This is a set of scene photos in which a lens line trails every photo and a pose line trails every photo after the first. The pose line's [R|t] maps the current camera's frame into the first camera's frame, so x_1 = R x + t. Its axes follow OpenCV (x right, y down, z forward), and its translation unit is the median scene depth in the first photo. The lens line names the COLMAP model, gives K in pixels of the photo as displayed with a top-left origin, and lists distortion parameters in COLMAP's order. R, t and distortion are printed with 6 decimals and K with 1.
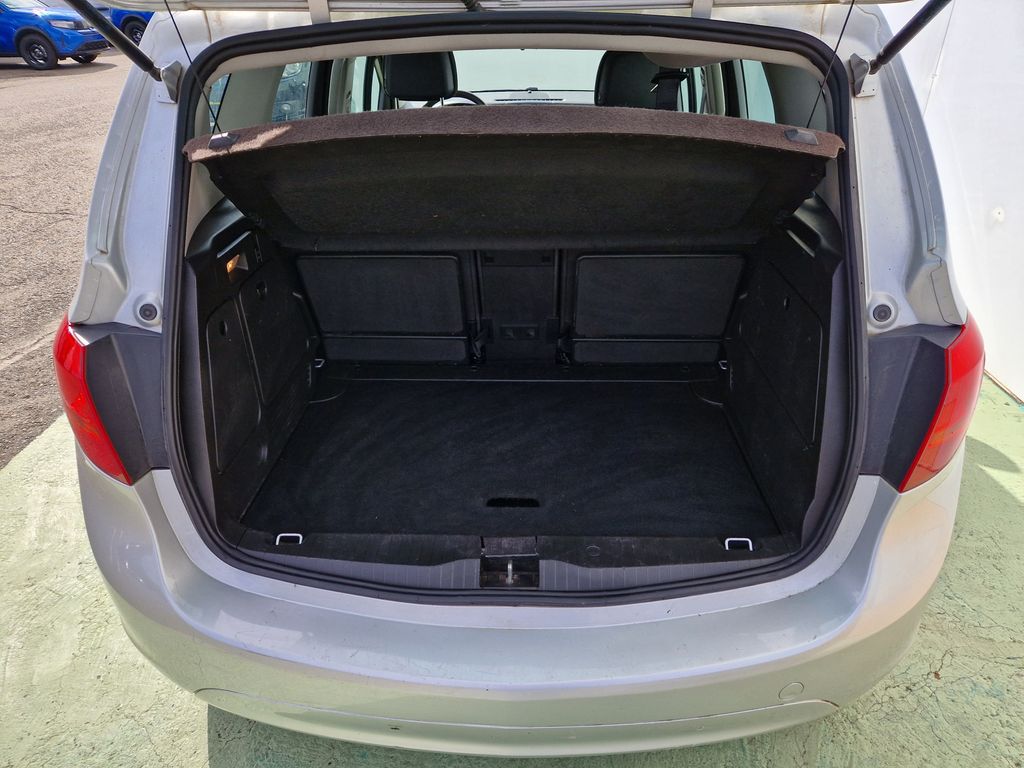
lens RADIAL K [[671.8, 0, 517.4], [0, 671.8, 384.1], [0, 0, 1]] dist [0.056505, -0.041987]
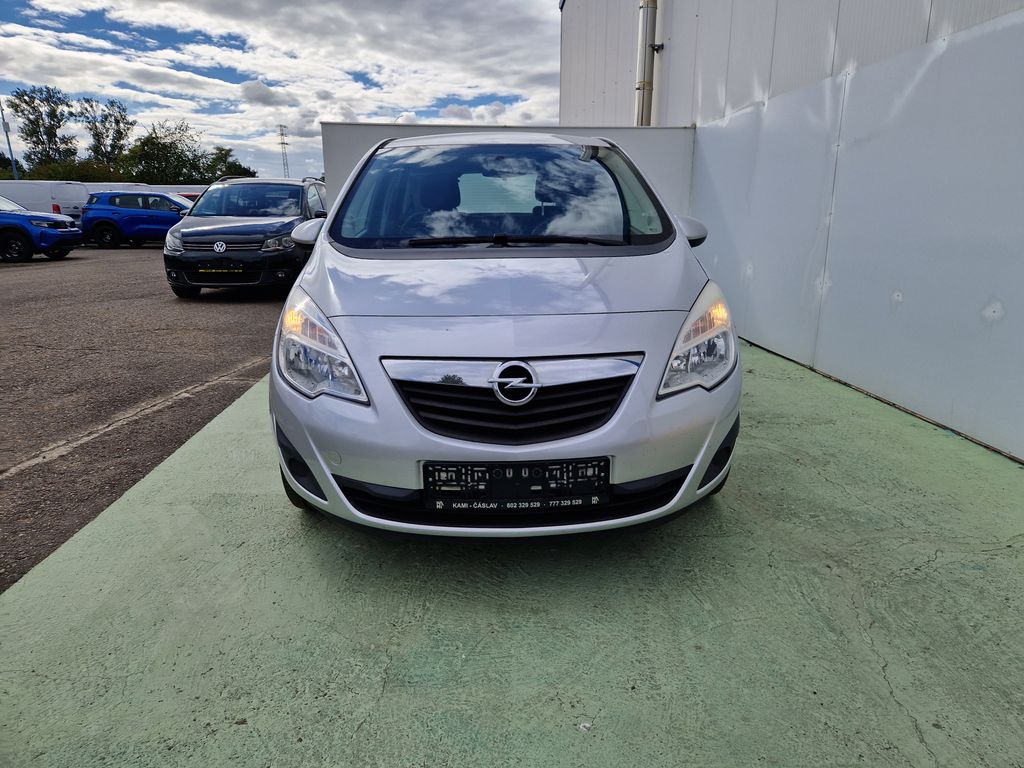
lens RADIAL K [[691.5, 0, 512.0], [0, 691.5, 384.0], [0, 0, 1]] dist [0.054169, -0.047545]
pose [[0.993866, -0.022937, 0.108186, -0.176798], [0.053447, 0.956044, -0.288312, 0.236821], [-0.096818, 0.292326, 0.951405, -0.161112]]
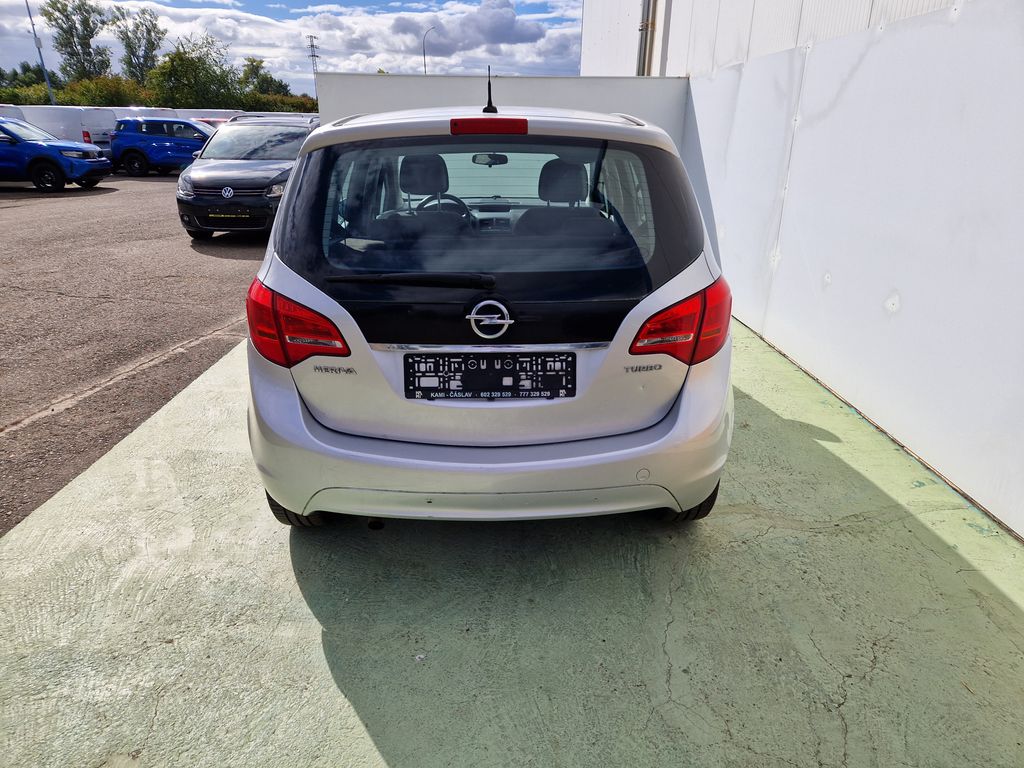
lens RADIAL K [[694.6, 0, 510.6], [0, 694.6, 398.4], [0, 0, 1]] dist [0.066771, -0.059180]
pose [[0.999037, -0.006157, 0.043450, -0.015744], [0.013057, 0.986975, -0.160342, 0.193906], [-0.041897, 0.160755, 0.986105, -0.321715]]
